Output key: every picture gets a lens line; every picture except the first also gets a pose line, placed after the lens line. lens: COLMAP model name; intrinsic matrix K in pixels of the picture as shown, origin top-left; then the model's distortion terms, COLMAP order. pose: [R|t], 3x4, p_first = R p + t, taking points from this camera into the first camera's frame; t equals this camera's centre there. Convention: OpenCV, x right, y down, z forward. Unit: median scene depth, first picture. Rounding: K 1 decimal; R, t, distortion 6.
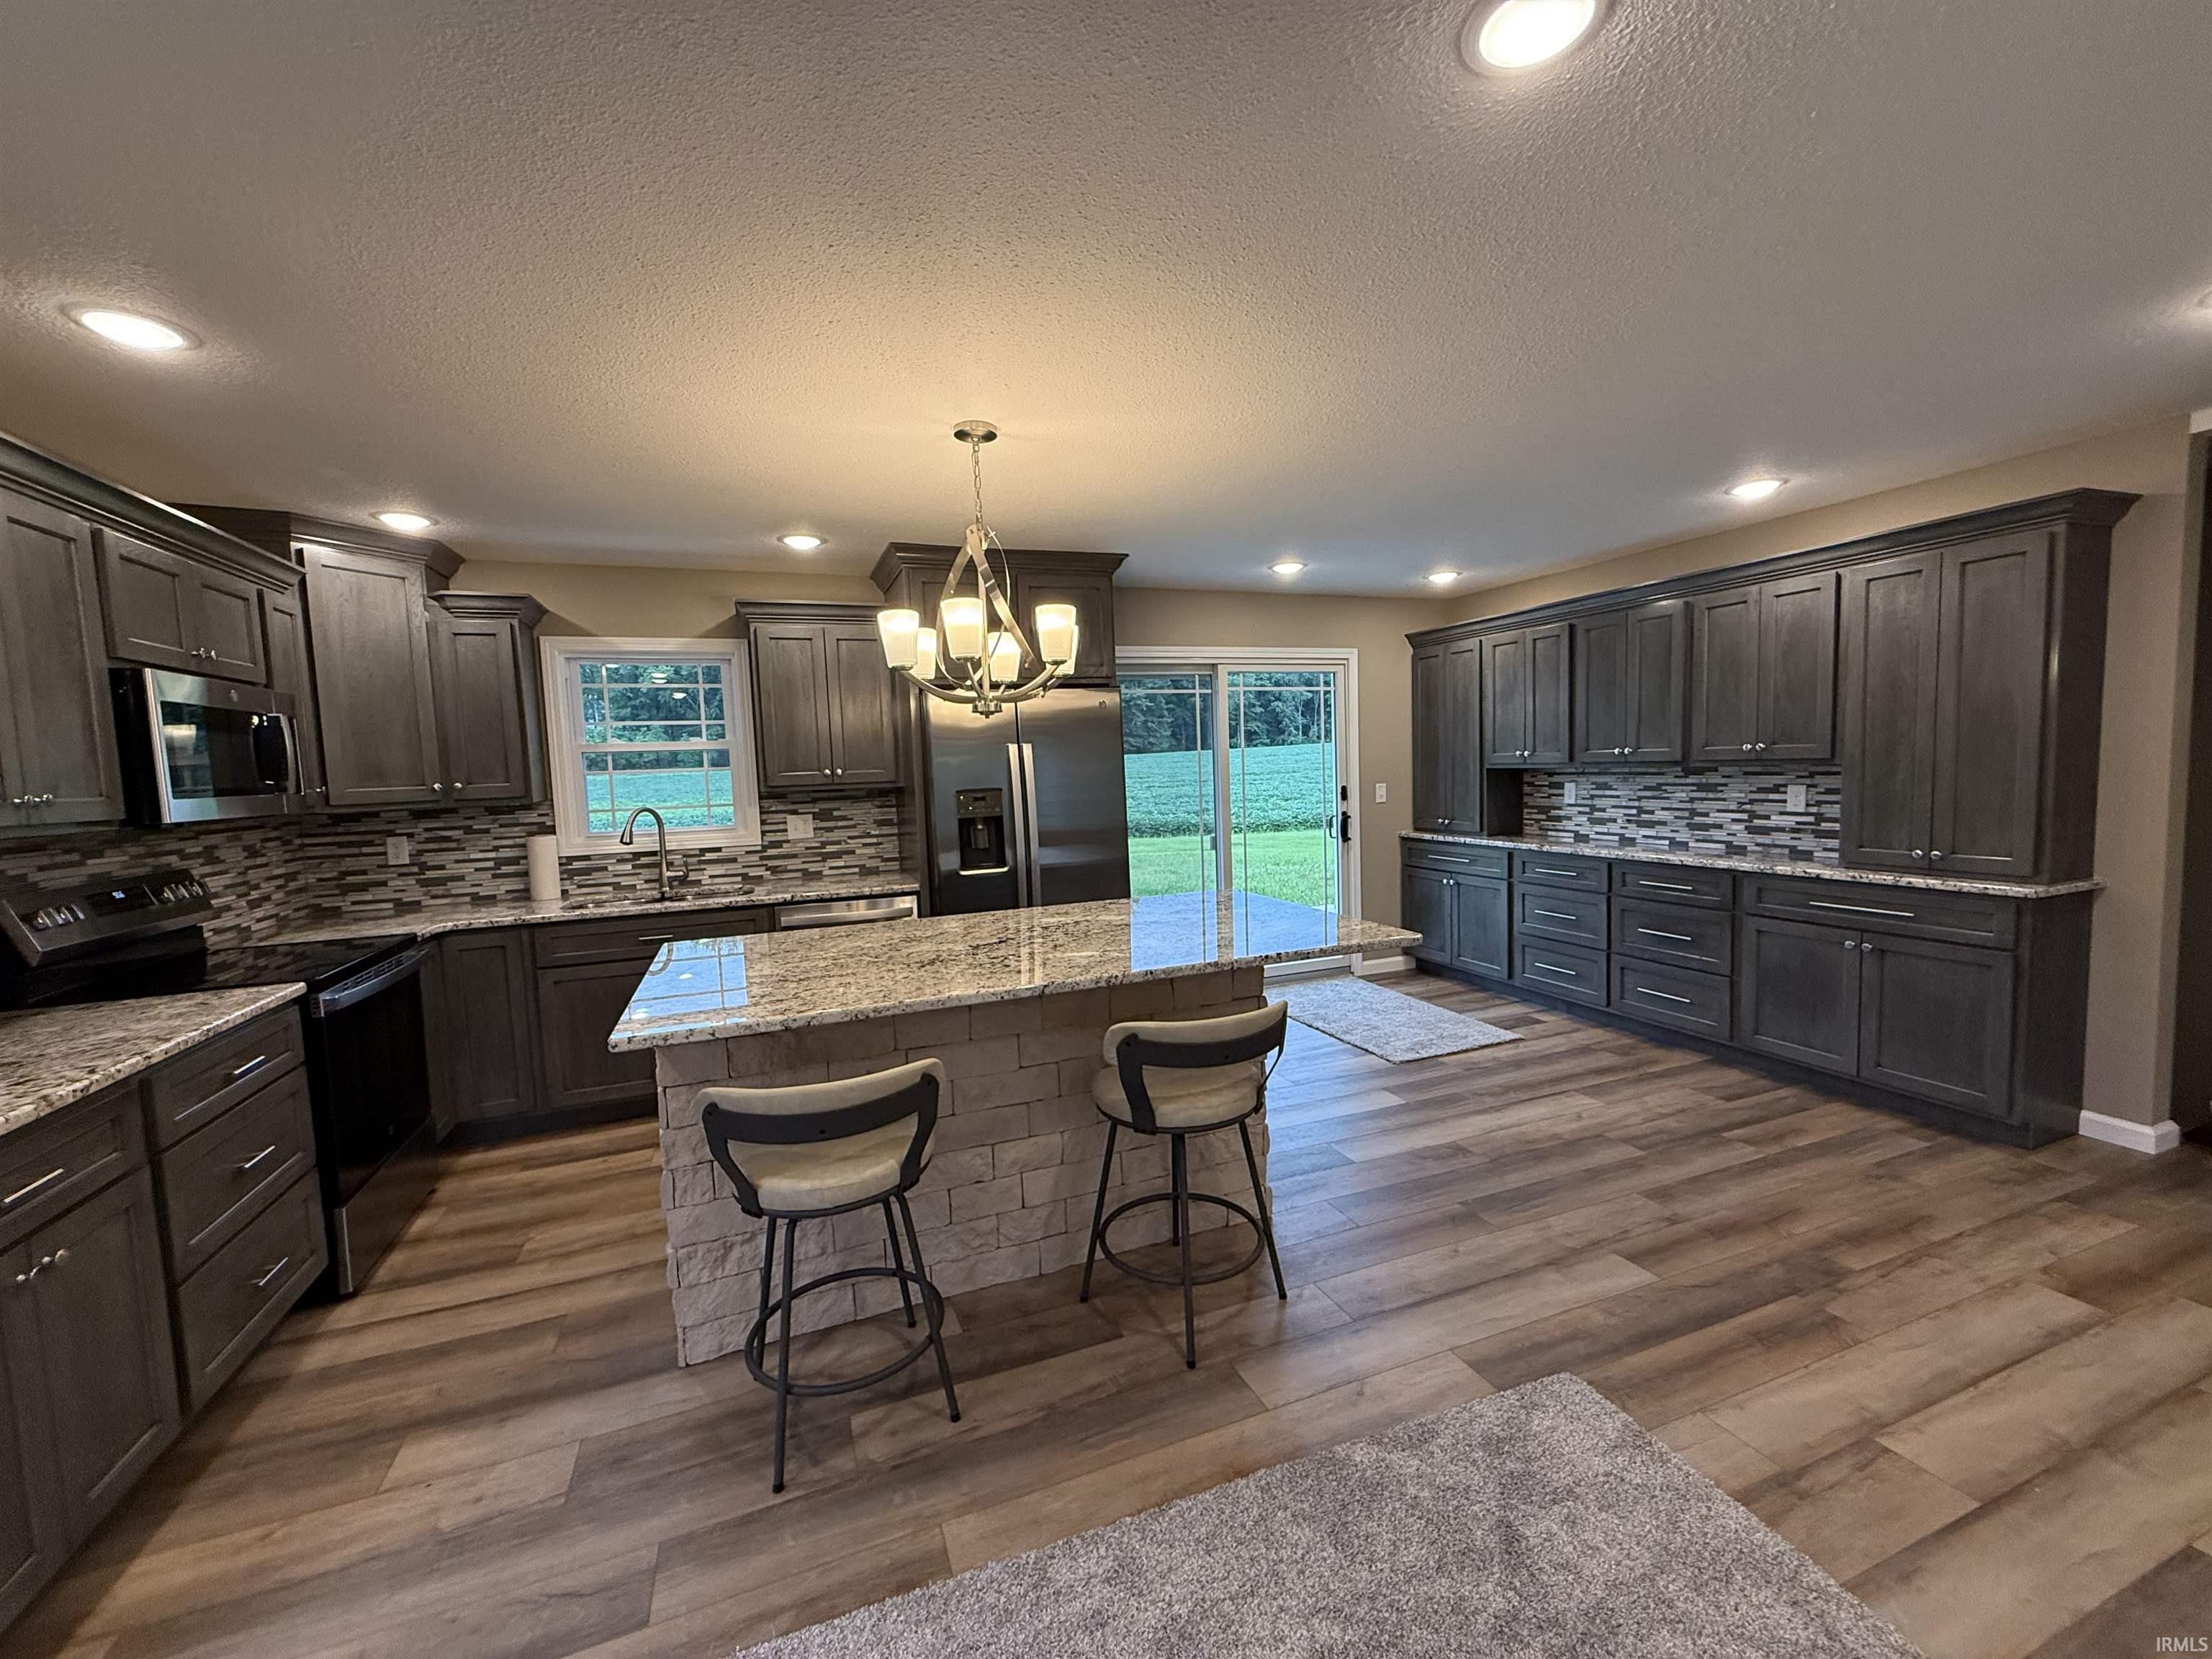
lens RADIAL K [[879.9, 0, 1101.3], [0, 879.9, 831.9], [0, 0, 1]] dist [0.000392, 0.000049]
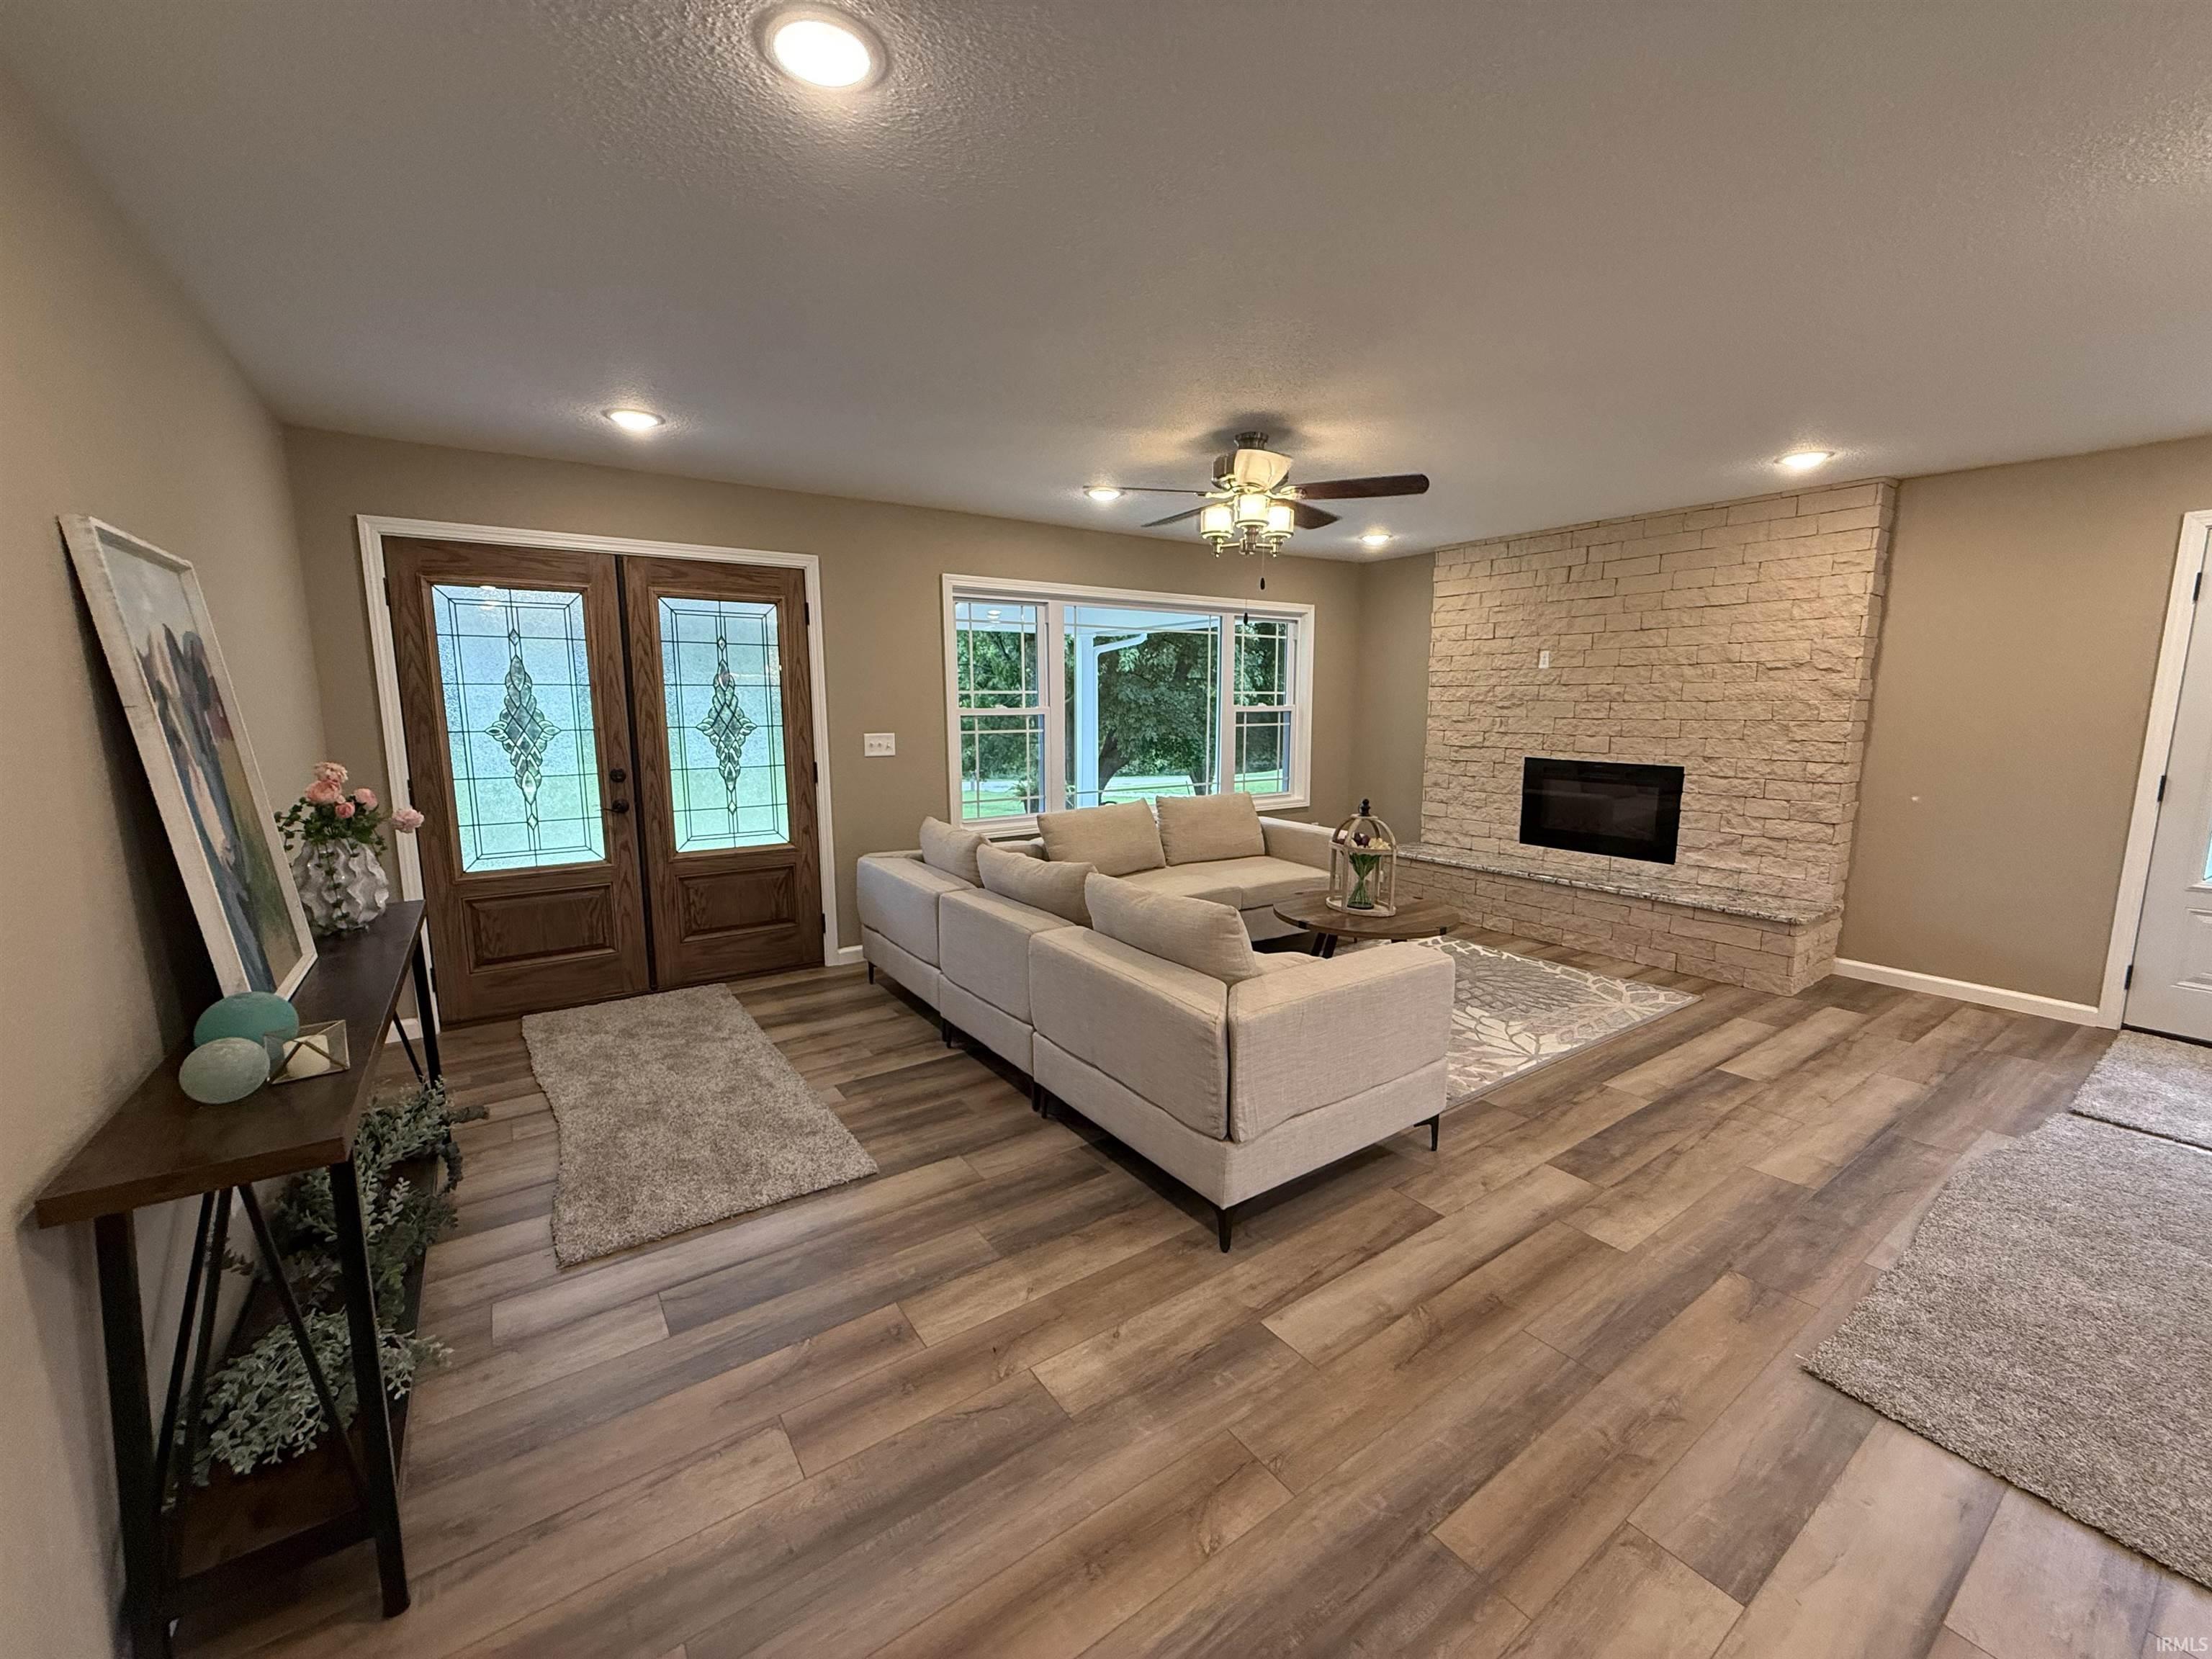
lens RADIAL K [[879.9, 0, 1101.3], [0, 879.9, 831.9], [0, 0, 1]] dist [0.000392, 0.000049]
pose [[-0.971203, 0.074350, -0.226354, 0.731014], [0.020458, 0.972576, 0.231683, -0.066361], [0.237372, 0.220380, -0.946090, 0.550084]]
